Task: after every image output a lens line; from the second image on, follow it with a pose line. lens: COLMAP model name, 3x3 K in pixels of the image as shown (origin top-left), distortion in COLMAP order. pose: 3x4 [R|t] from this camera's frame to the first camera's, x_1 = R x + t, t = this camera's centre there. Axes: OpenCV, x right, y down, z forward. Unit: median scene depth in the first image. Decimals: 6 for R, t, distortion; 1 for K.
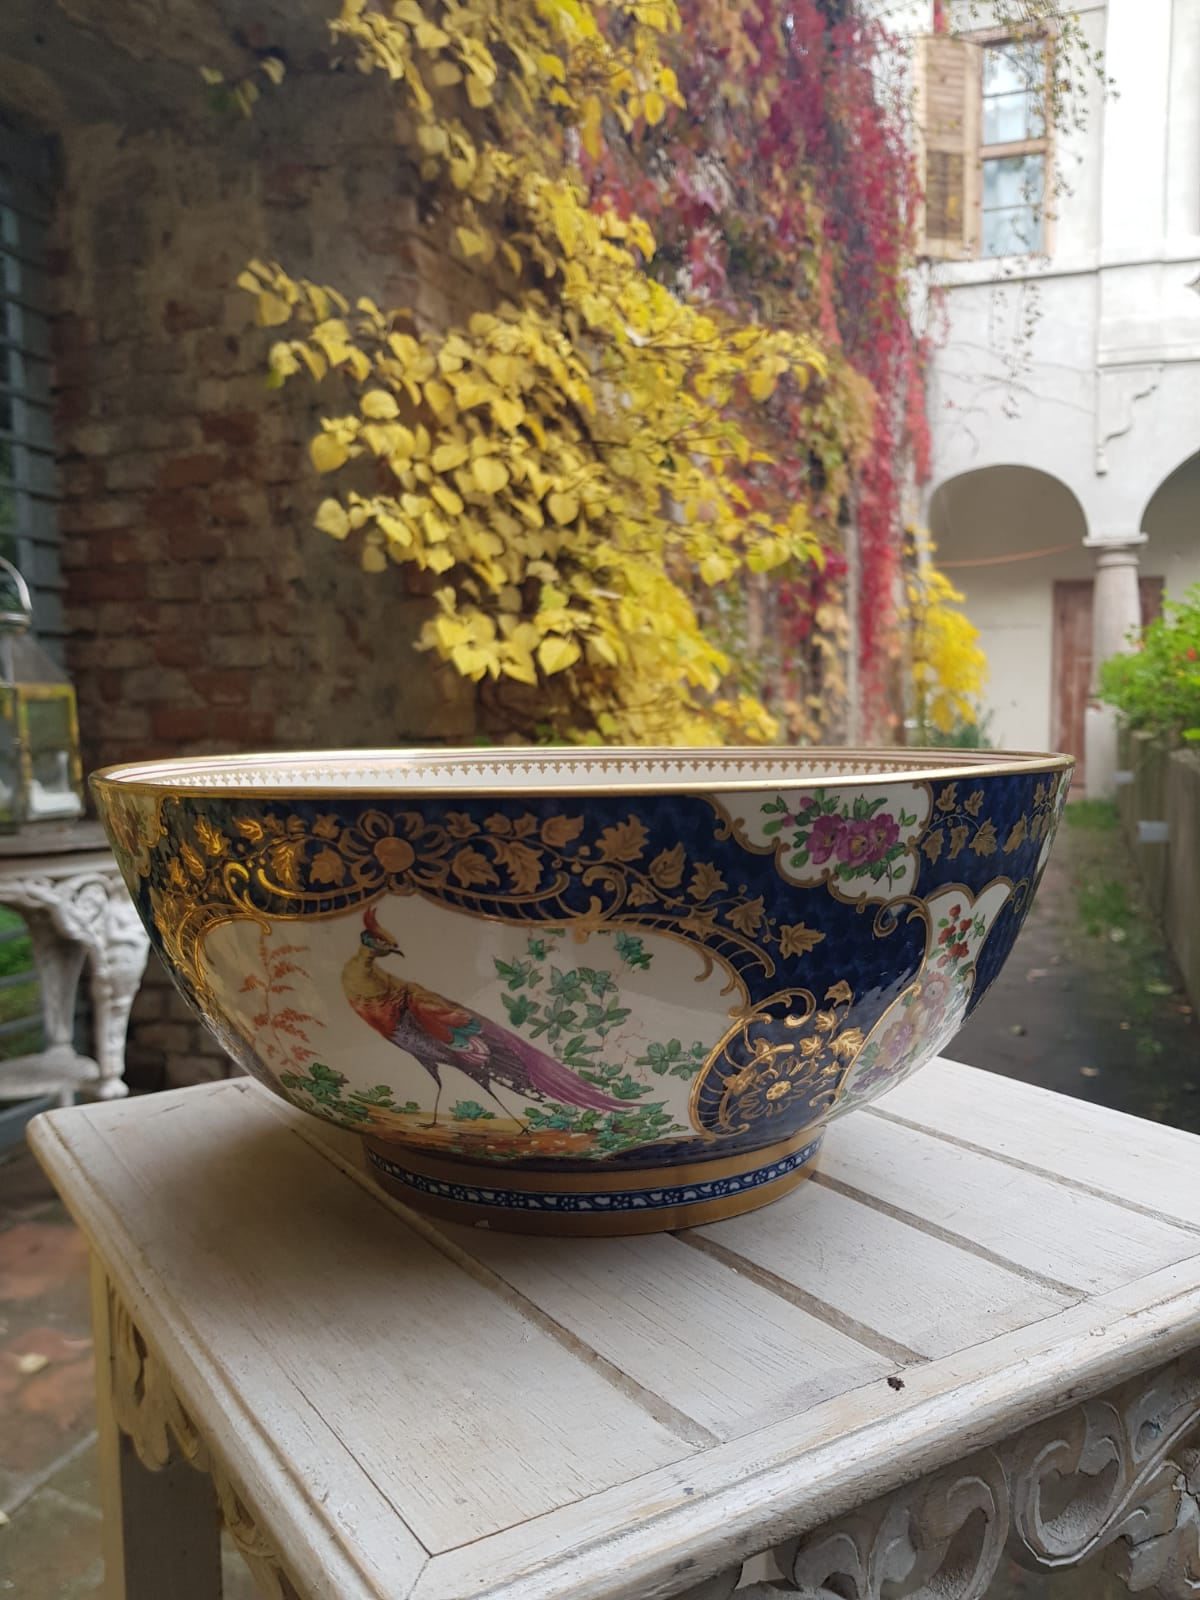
lens RADIAL K [[1216.6, 0, 600.0], [0, 1216.6, 800.0], [0, 0, 1]] dist [0.068688, -0.113805]
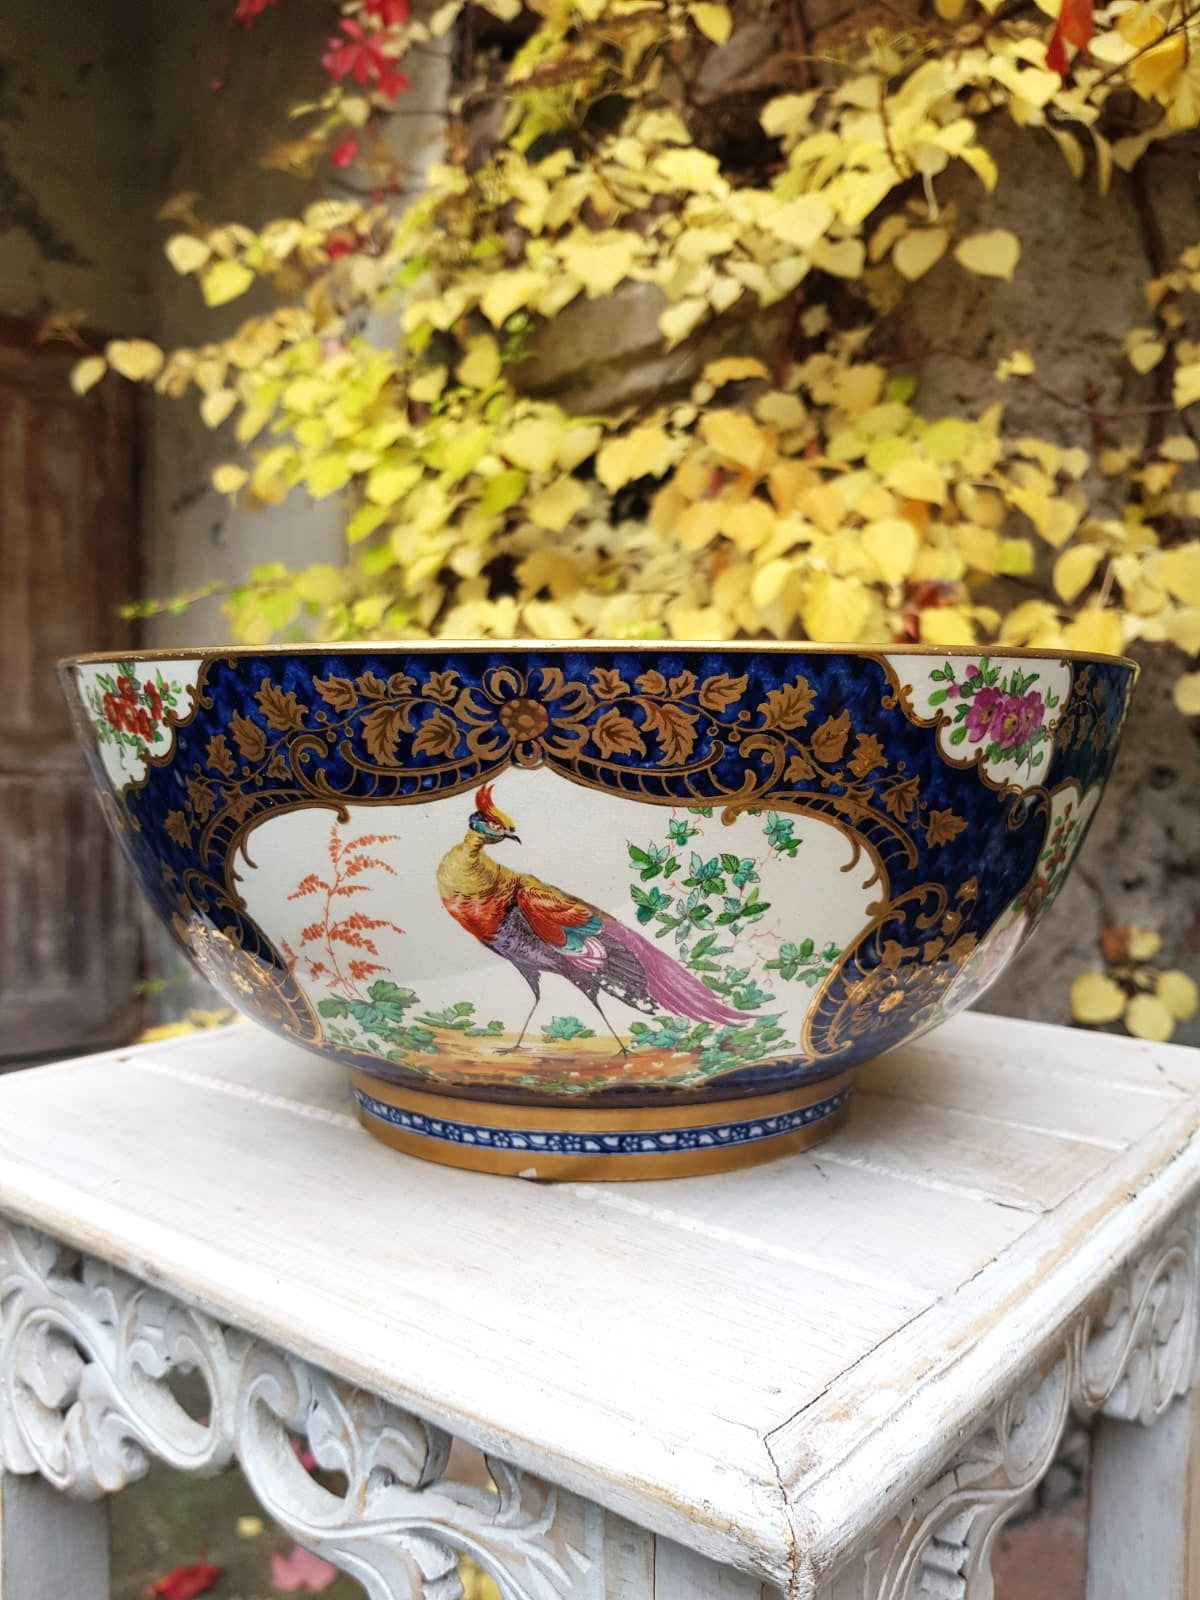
lens RADIAL K [[1241.6, 0, 603.3], [0, 1241.6, 818.7], [0, 0, 1]] dist [0.069352, -0.156142]
pose [[0.984445, 0.007564, 0.175529, -0.257957], [-0.007687, 0.999970, 0.000023, 0.110855], [-0.175523, -0.001372, 0.984474, 0.121038]]
